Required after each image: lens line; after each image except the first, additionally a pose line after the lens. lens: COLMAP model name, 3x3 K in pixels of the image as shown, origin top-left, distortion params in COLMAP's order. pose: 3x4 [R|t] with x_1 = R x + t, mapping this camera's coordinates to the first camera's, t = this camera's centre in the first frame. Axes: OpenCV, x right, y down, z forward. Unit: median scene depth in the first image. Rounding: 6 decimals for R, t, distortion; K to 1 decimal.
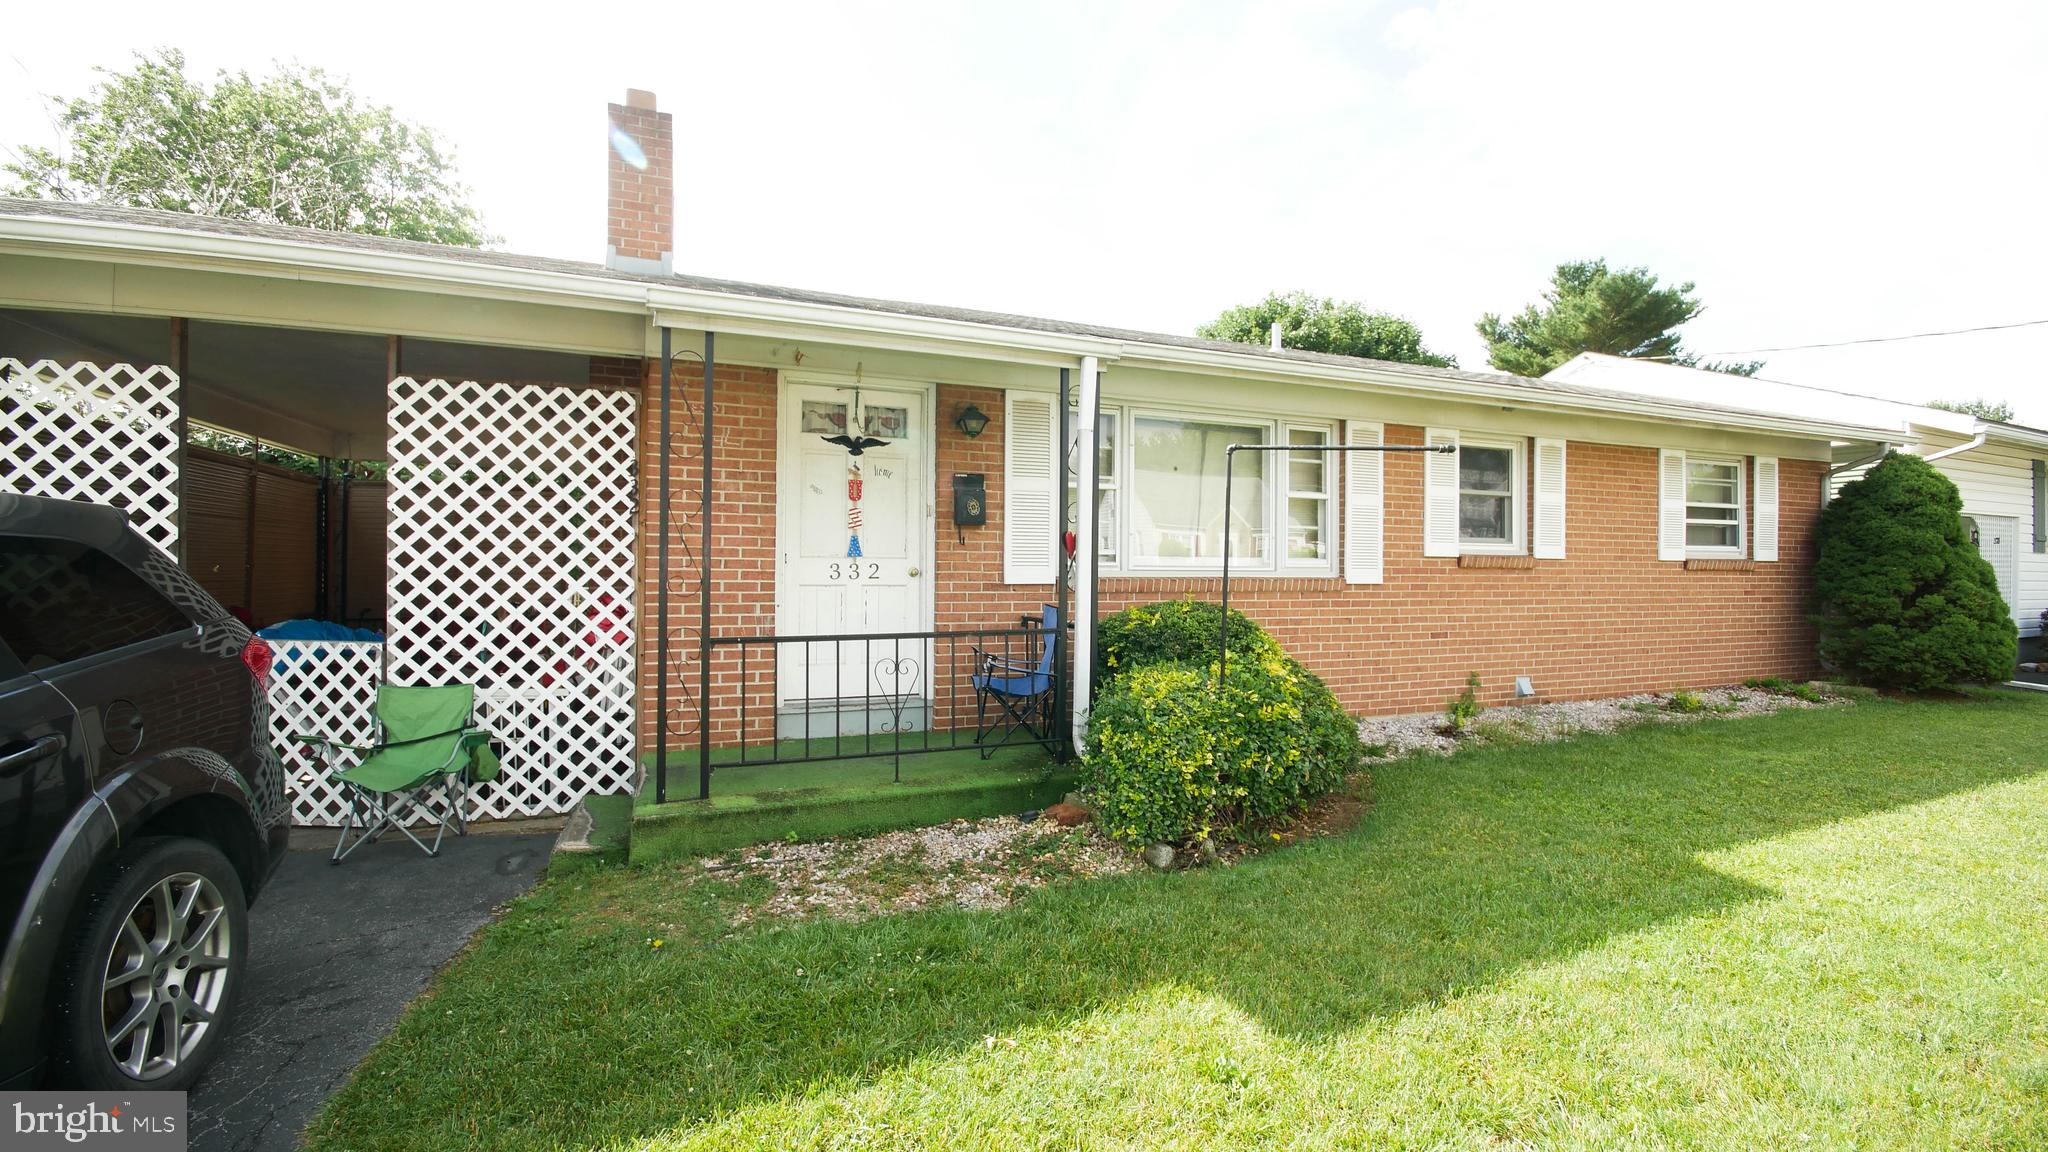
lens RADIAL K [[845.3, 0, 1016.9], [0, 845.3, 572.3], [0, 0, 1]] dist [-0.001856, -0.007041]
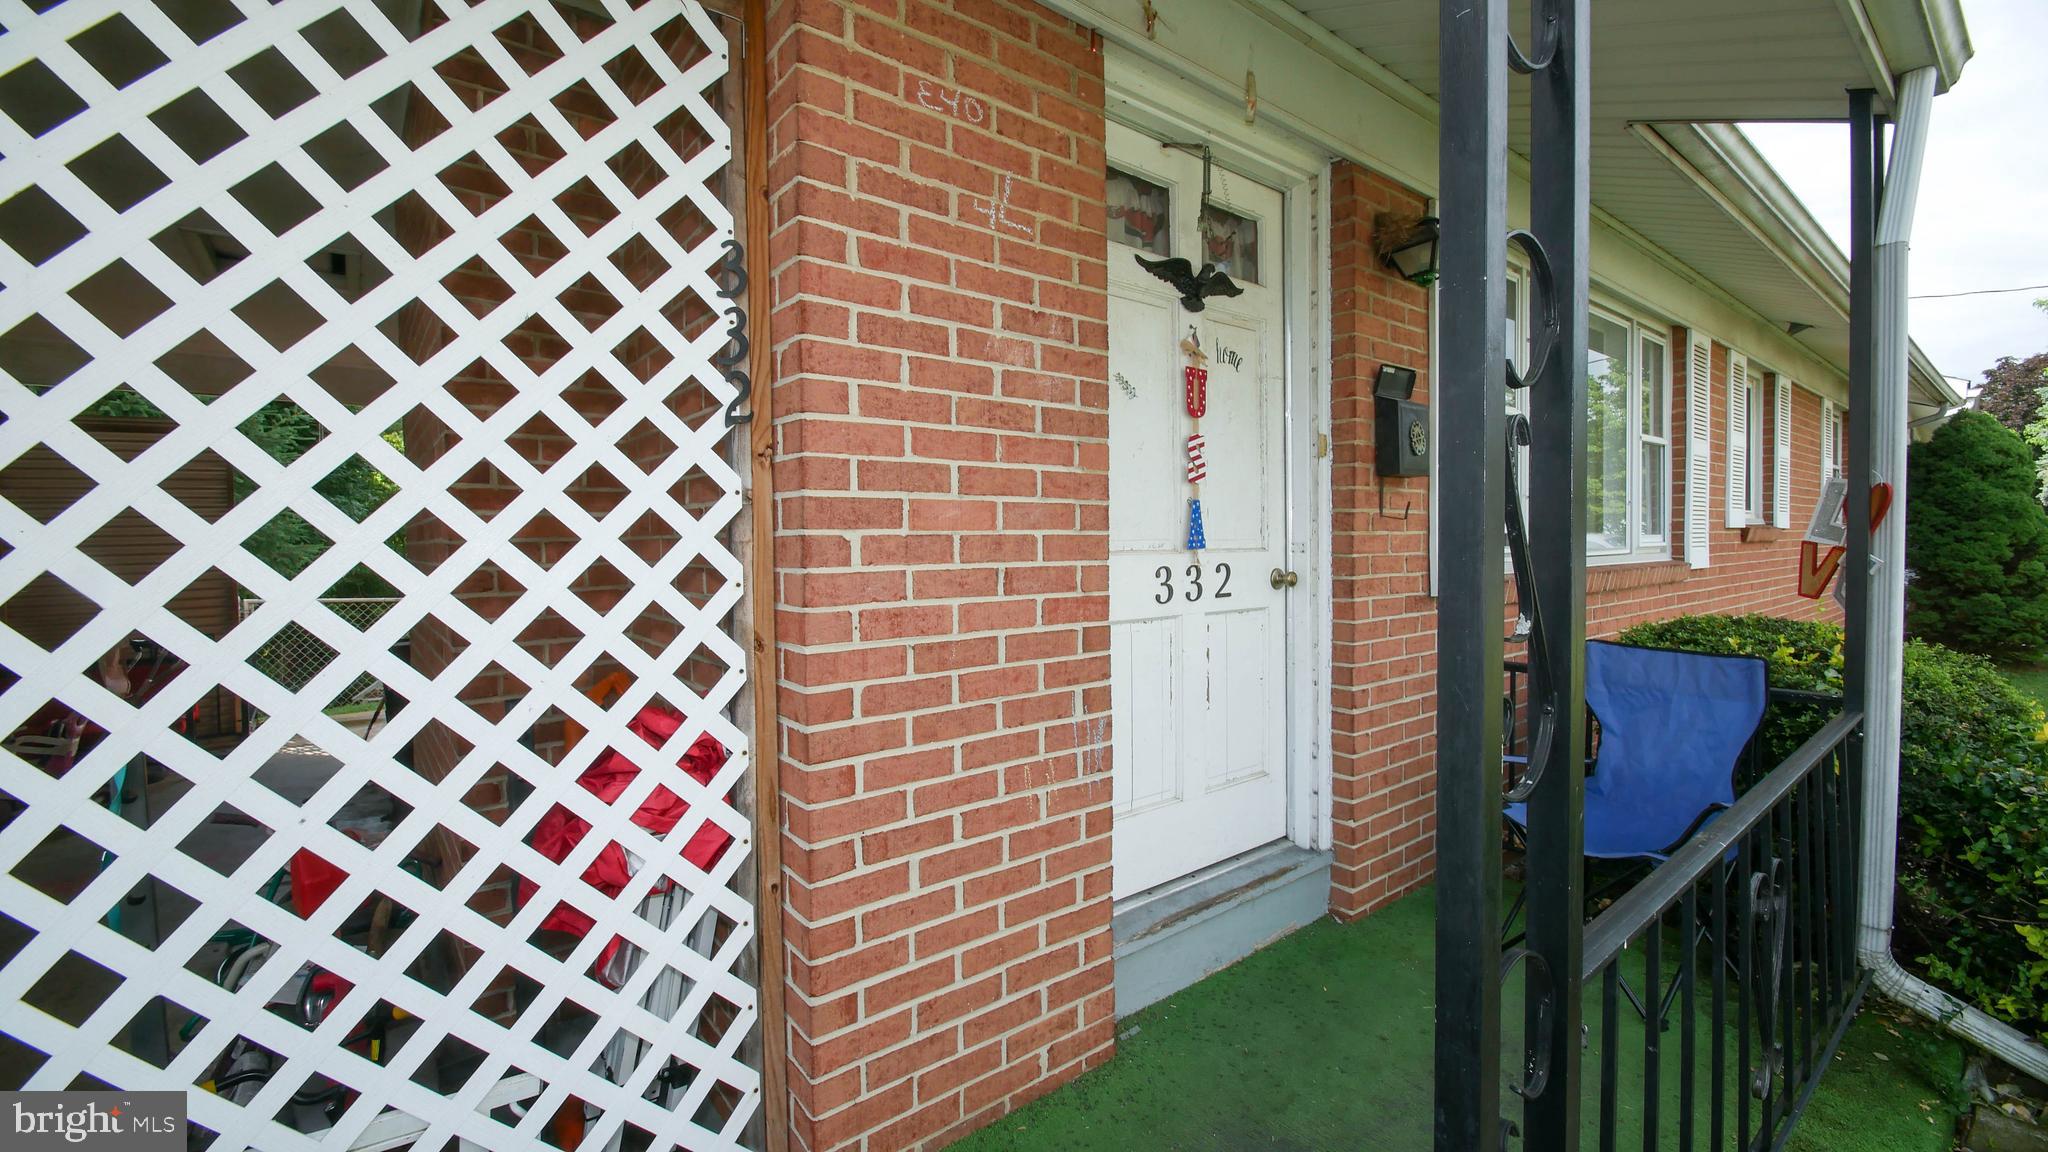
lens RADIAL K [[845.3, 0, 1019.9], [0, 845.3, 571.4], [0, 0, 1]] dist [-0.001856, -0.007041]
pose [[0.954851, -0.030251, 0.295540, -0.401145], [0.022088, 0.999278, 0.030922, -0.022052], [-0.296262, -0.022998, 0.954830, 0.614143]]
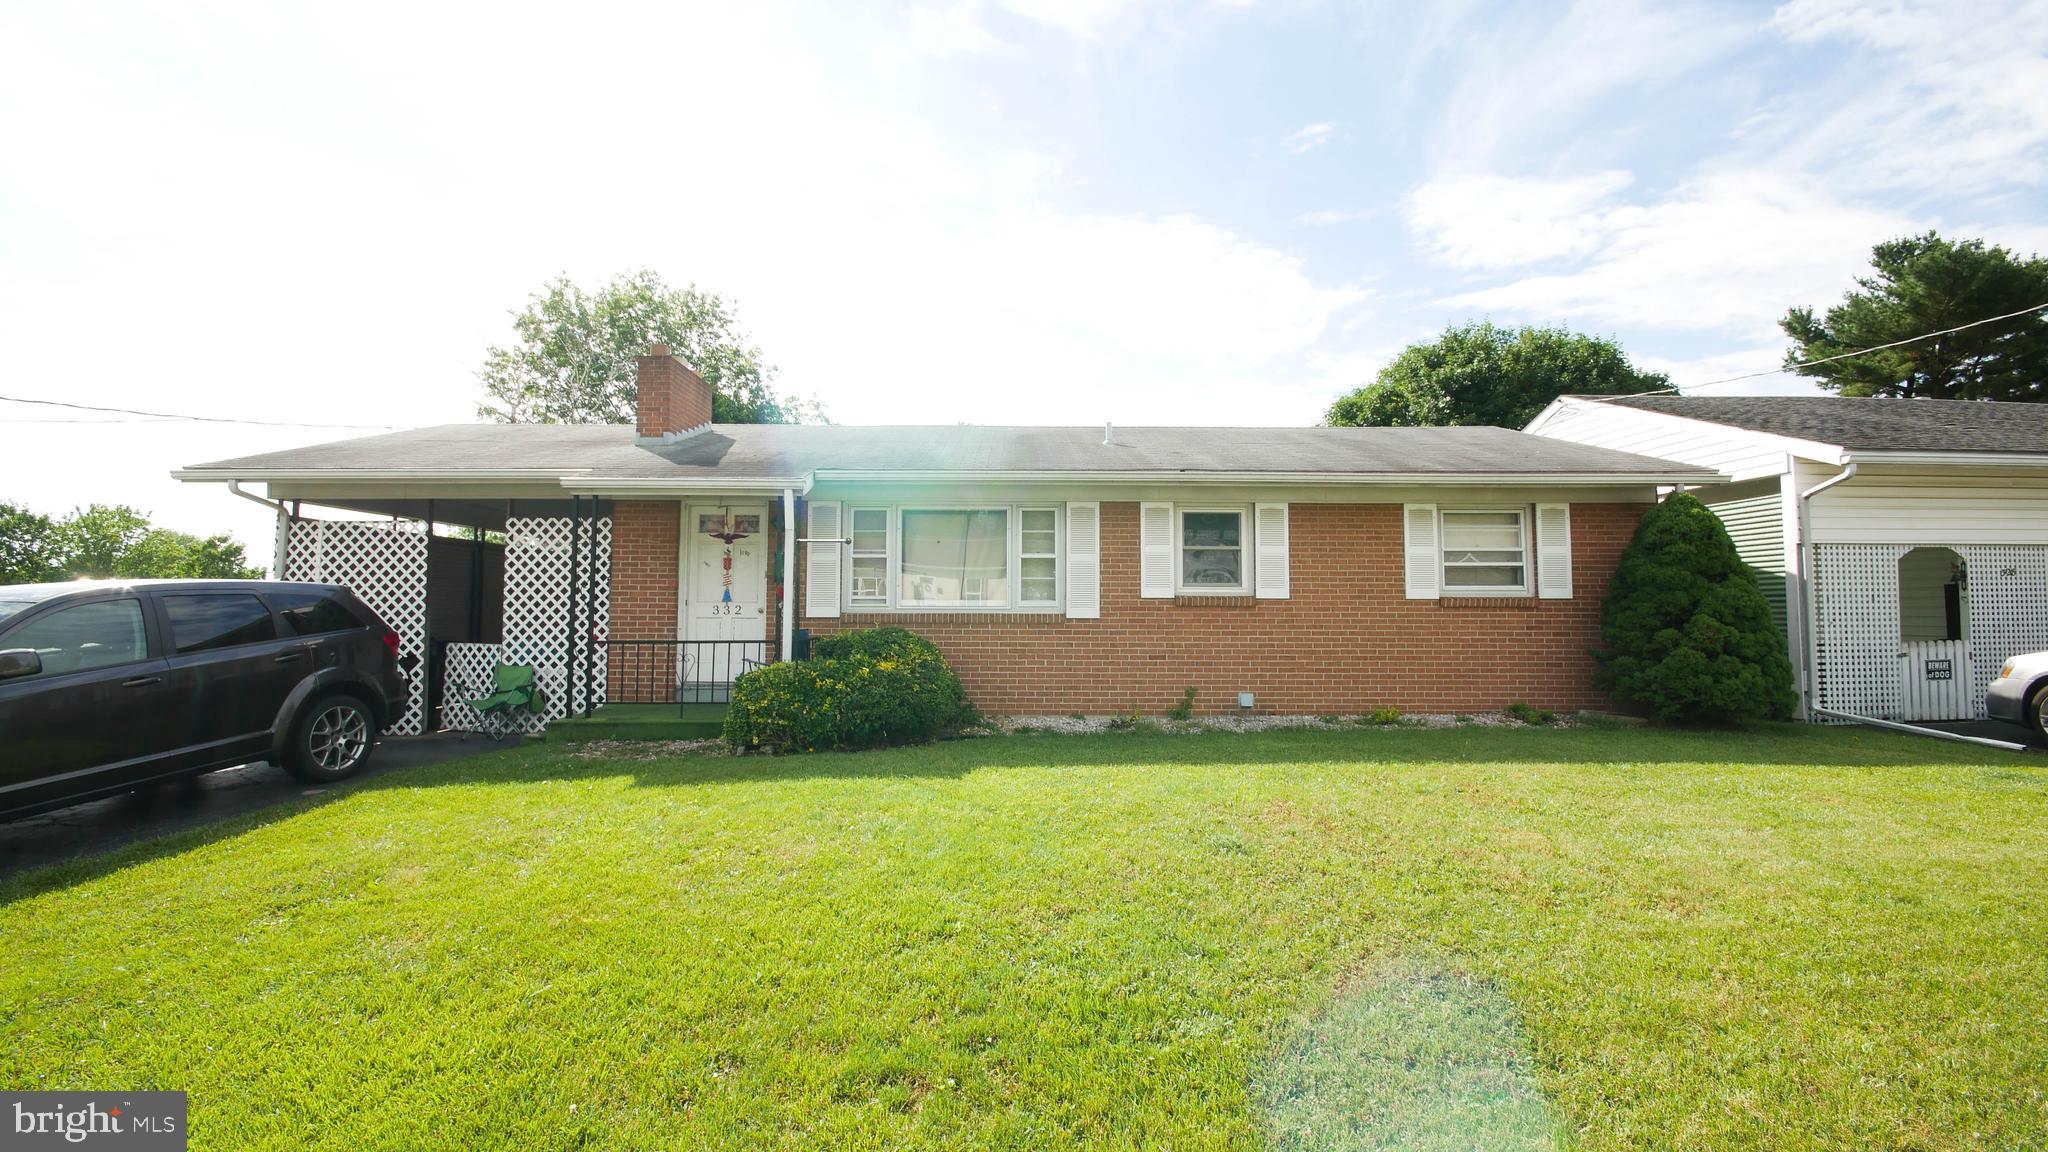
lens RADIAL K [[845.3, 0, 1020.7], [0, 845.3, 571.2], [0, 0, 1]] dist [-0.001856, -0.007041]
pose [[0.932364, -0.021967, -0.360854, 1.005347], [0.001843, 0.998428, -0.056017, 0.017680], [0.361517, 0.051564, 0.930939, -0.413417]]
